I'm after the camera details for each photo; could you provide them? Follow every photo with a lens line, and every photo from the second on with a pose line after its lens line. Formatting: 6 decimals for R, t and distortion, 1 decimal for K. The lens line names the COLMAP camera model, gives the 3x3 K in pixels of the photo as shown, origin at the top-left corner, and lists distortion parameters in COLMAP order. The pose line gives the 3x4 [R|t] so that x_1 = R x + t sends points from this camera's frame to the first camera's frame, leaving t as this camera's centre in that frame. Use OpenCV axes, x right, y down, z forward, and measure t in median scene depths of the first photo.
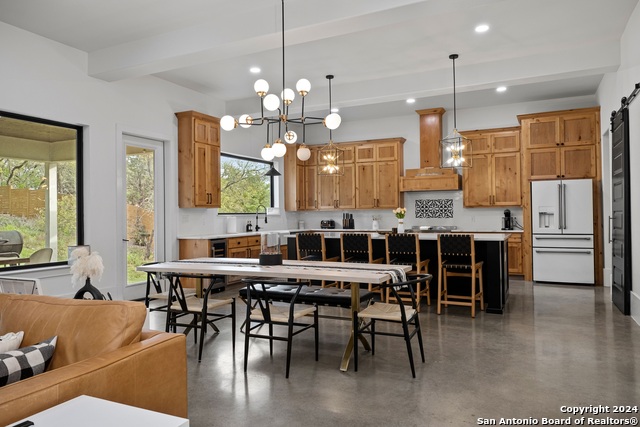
lens RADIAL K [[443.8, 0, 320.0], [0, 443.8, 210.4], [0, 0, 1]] dist [-0.001088, -0.003382]
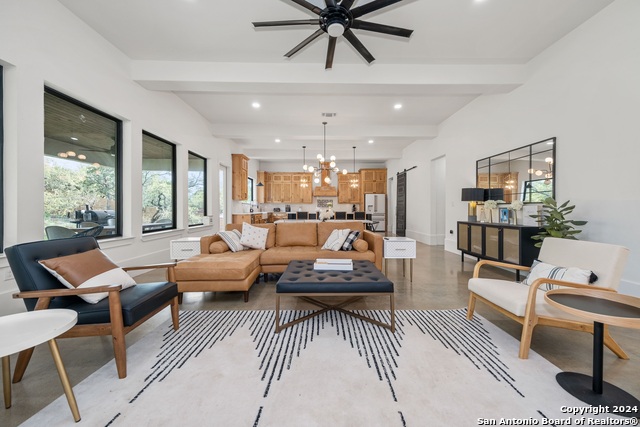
lens RADIAL K [[243.2, 0, 323.5], [0, 243.2, 211.4], [0, 0, 1]] dist [0.008220, -0.001304]
pose [[0.885804, 0.007235, 0.464003, -0.390478], [-0.017330, 0.999697, 0.017496, 0.017642], [-0.463736, -0.023540, 0.885661, -0.174167]]
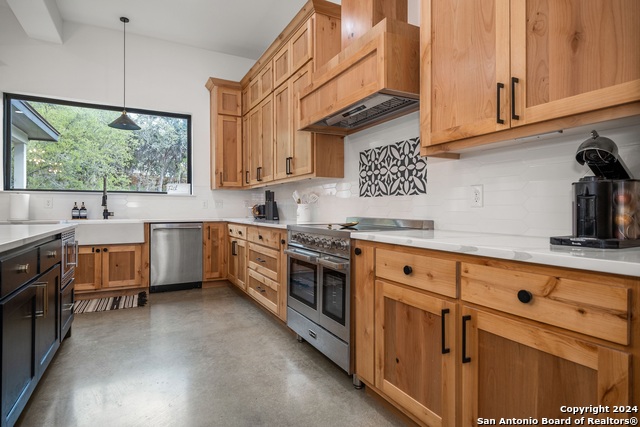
lens RADIAL K [[352.2, 0, 319.0], [0, 352.2, 207.7], [0, 0, 1]] dist [0.014194, -0.000123]
pose [[0.811268, 0.007810, -0.584622, 0.408932], [-0.003620, 0.999959, 0.008334, 0.026482], [0.584663, -0.004645, 0.811263, 0.797163]]
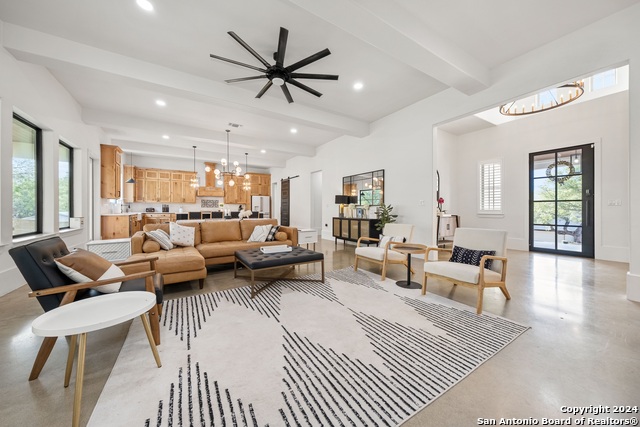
lens RADIAL K [[226.1, 0, 325.9], [0, 226.1, 210.7], [0, 0, 1]] dist [0.002415, -0.000440]
pose [[0.500458, 0.005819, 0.865741, -0.538195], [-0.018314, 0.999825, 0.003867, 0.020101], [-0.865567, -0.017790, 0.500477, -0.181907]]
